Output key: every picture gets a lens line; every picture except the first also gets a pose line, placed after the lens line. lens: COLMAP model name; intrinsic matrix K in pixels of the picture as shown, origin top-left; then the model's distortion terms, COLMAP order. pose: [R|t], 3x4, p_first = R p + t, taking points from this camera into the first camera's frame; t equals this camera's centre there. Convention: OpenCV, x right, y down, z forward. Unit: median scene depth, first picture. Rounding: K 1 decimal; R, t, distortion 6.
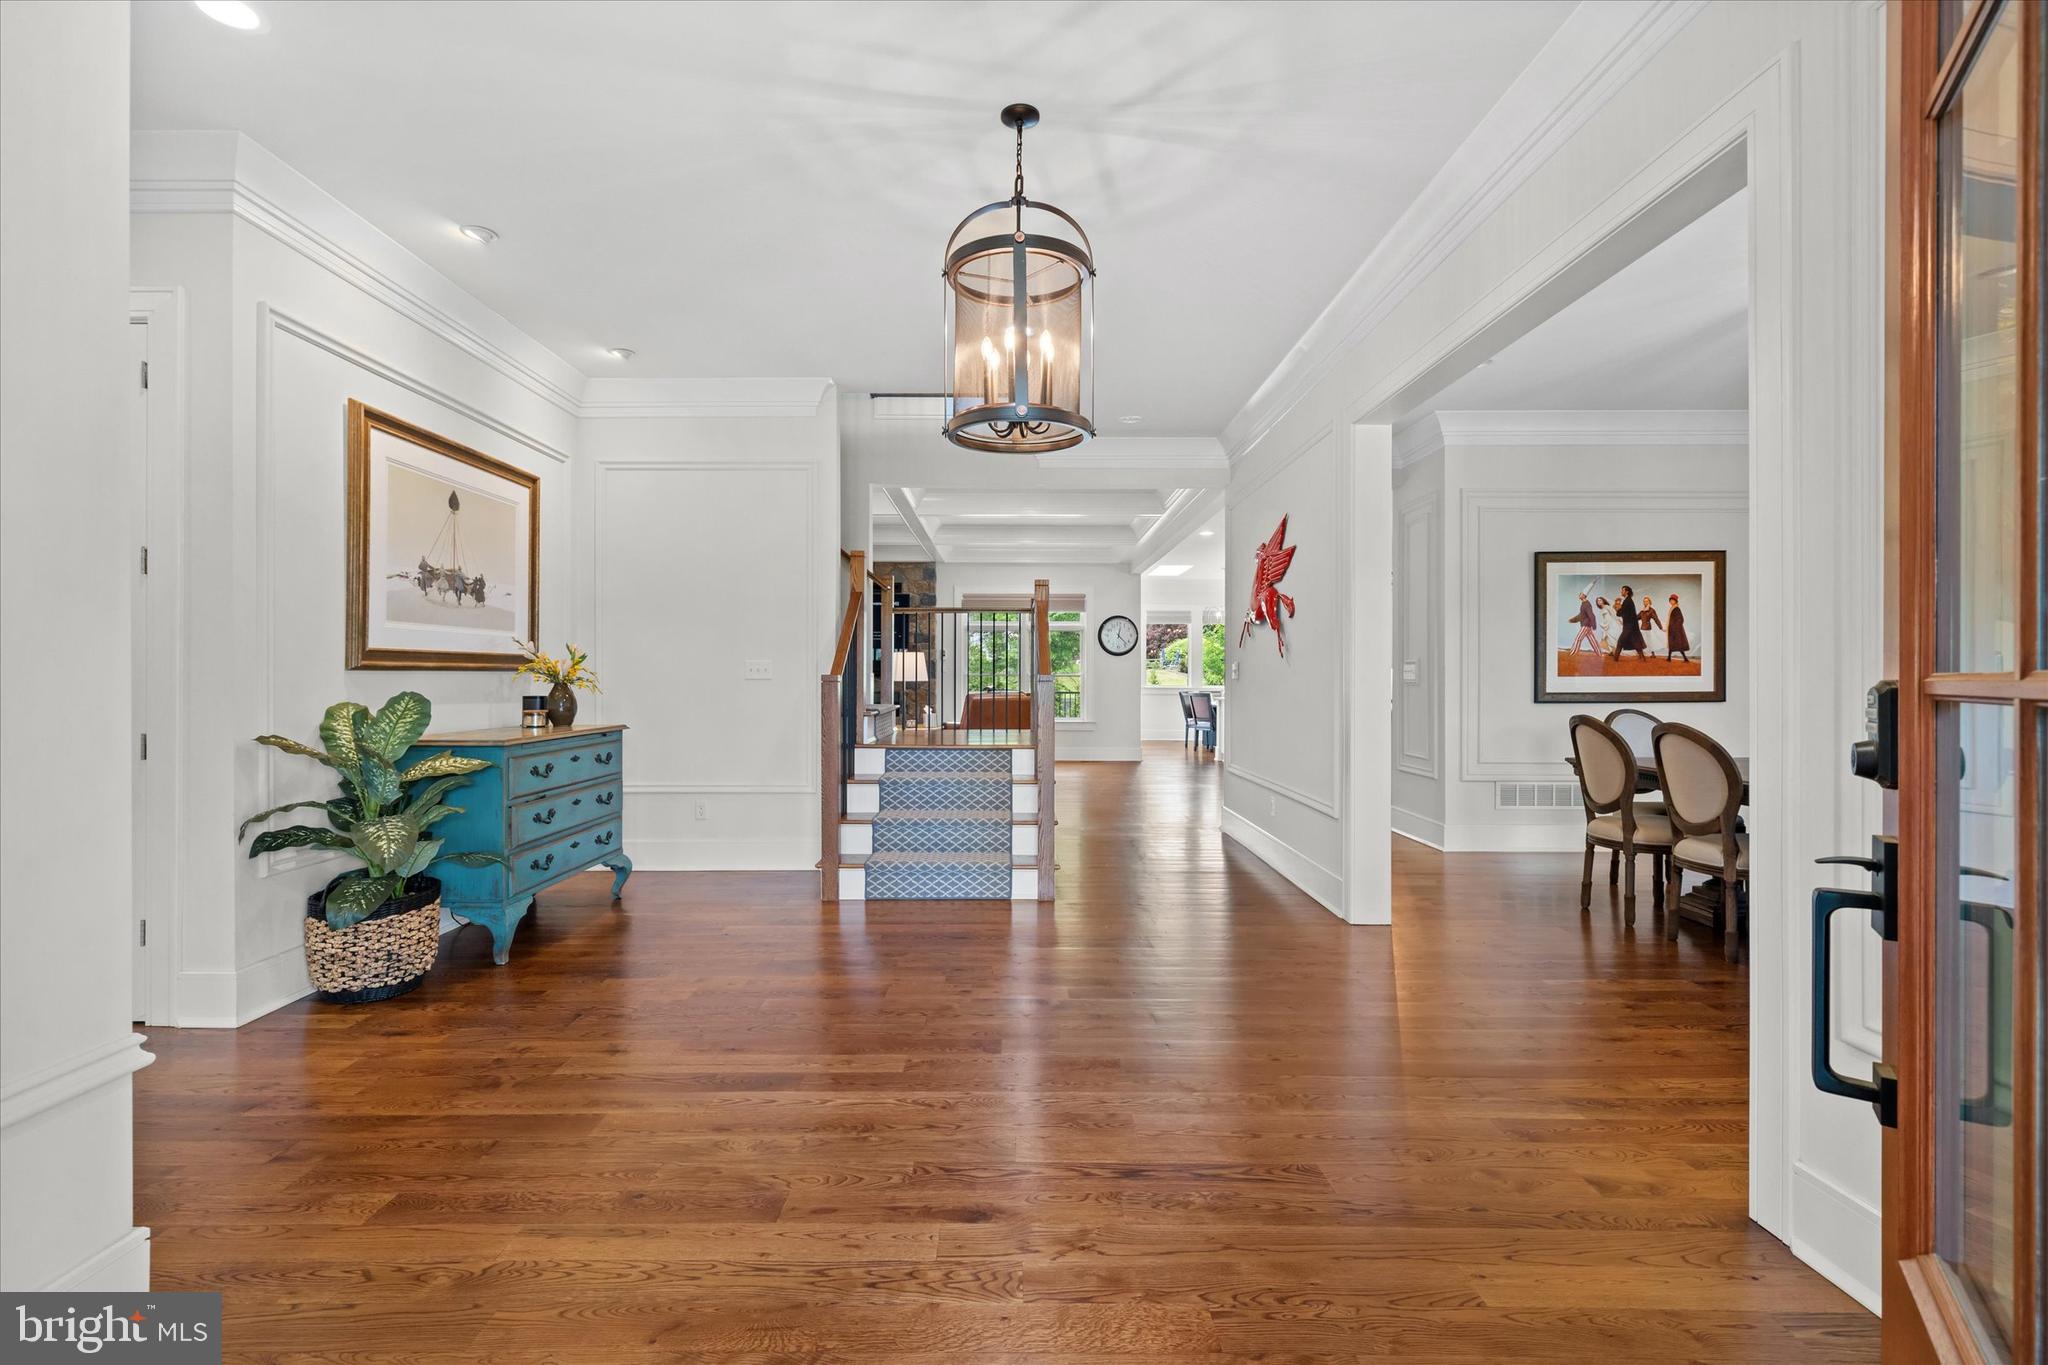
lens RADIAL K [[879.4, 0, 1012.5], [0, 879.4, 686.6], [0, 0, 1]] dist [-0.000290, -0.000076]
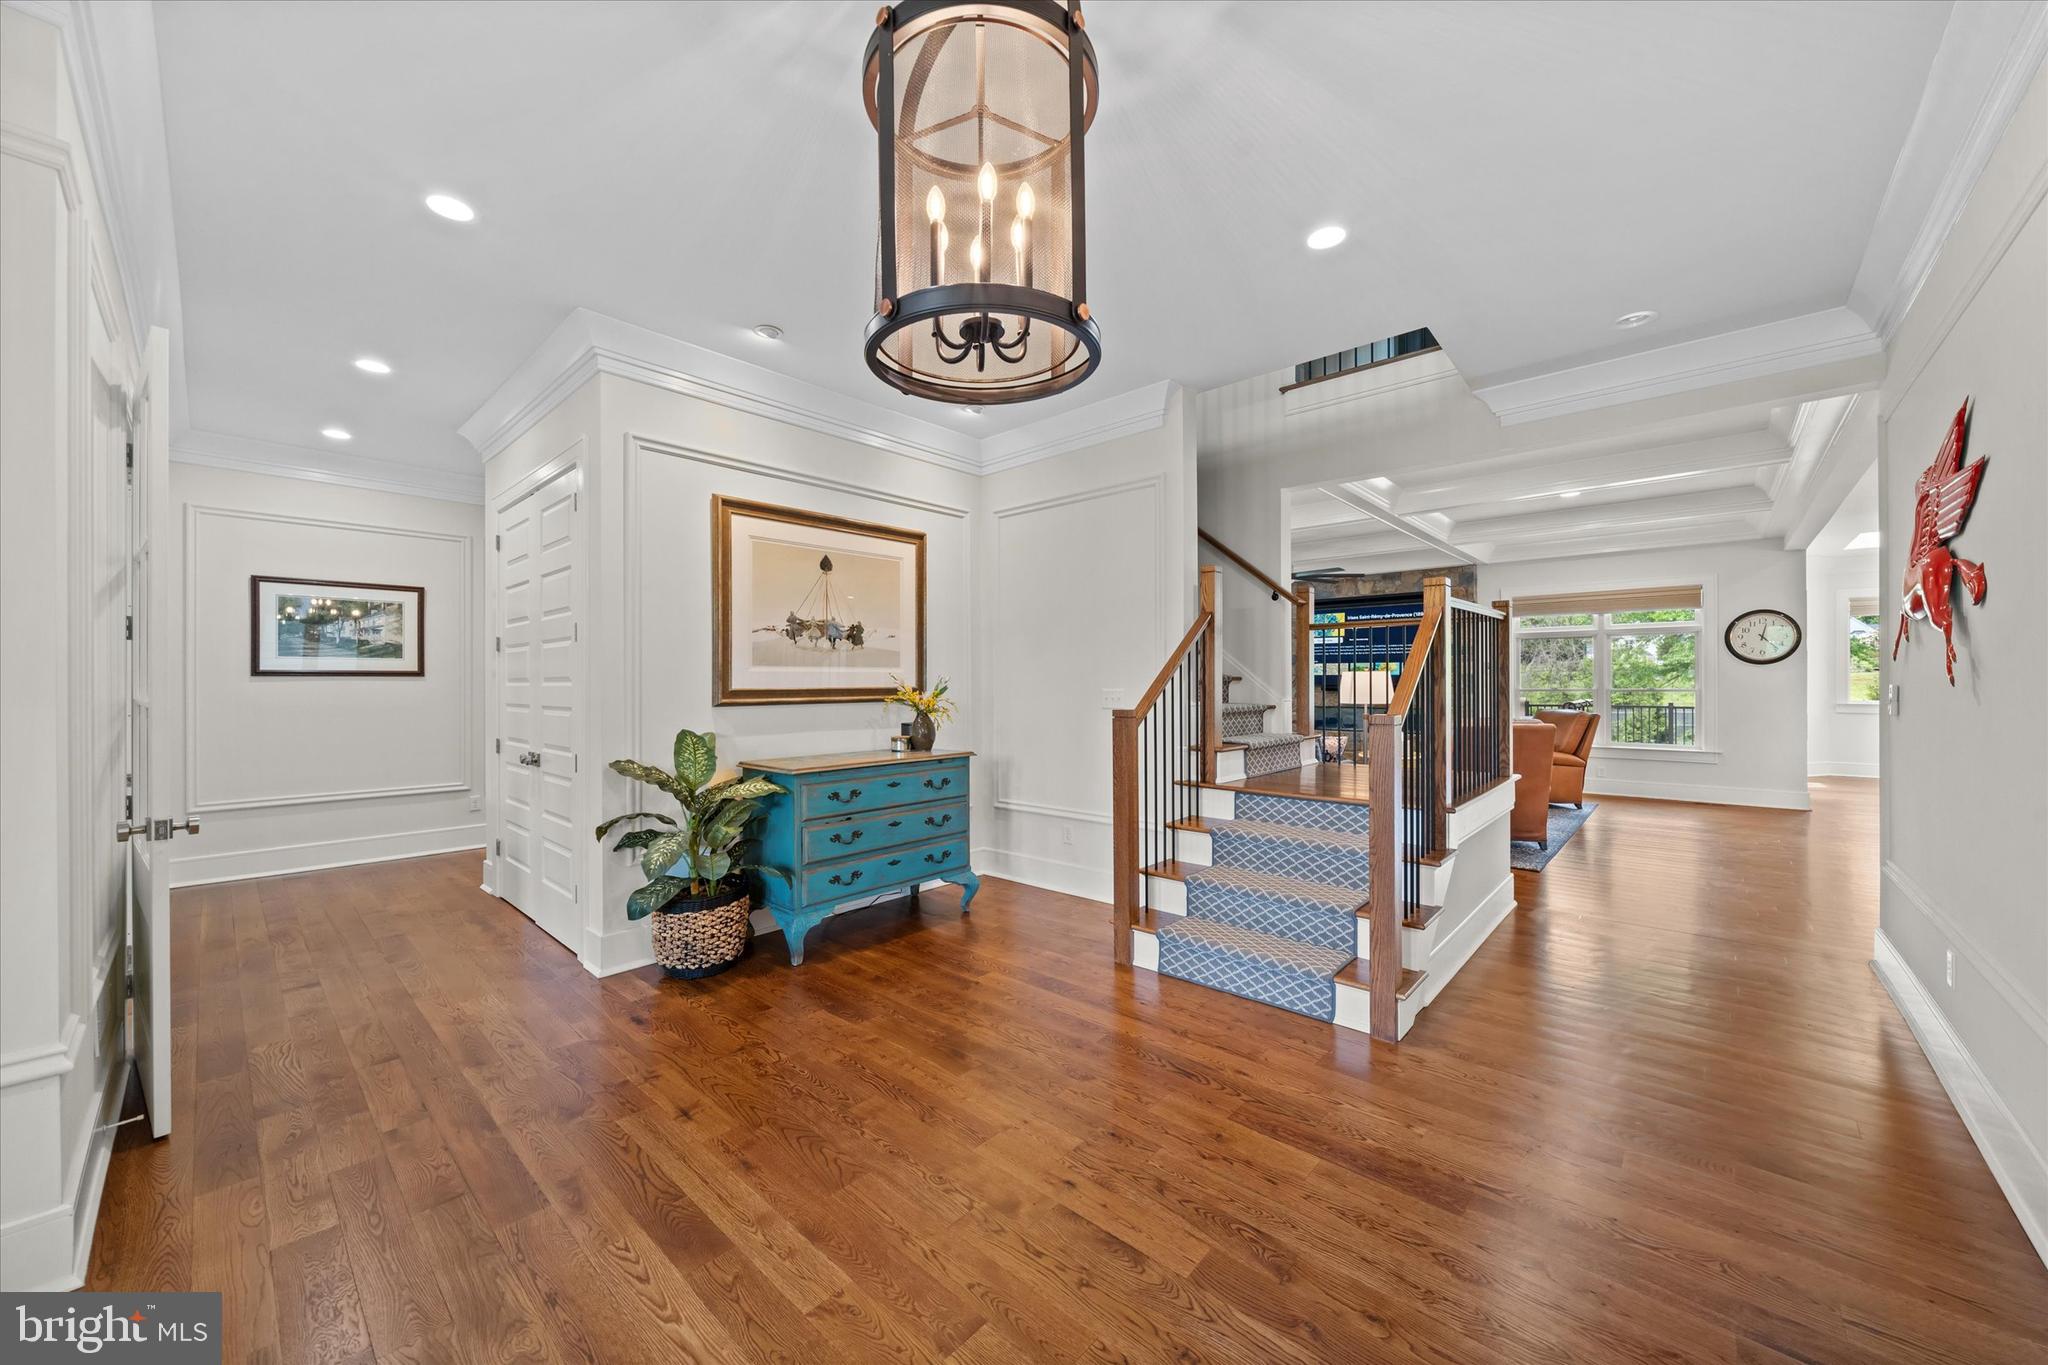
lens RADIAL K [[740.8, 0, 1024.2], [0, 740.8, 686.8], [0, 0, 1]] dist [-0.001075, -0.000027]
pose [[0.741928, -0.000589, -0.670480, 0.225363], [-0.003521, 0.999982, -0.004775, -0.033434], [0.670471, 0.005903, 0.741912, 0.381364]]
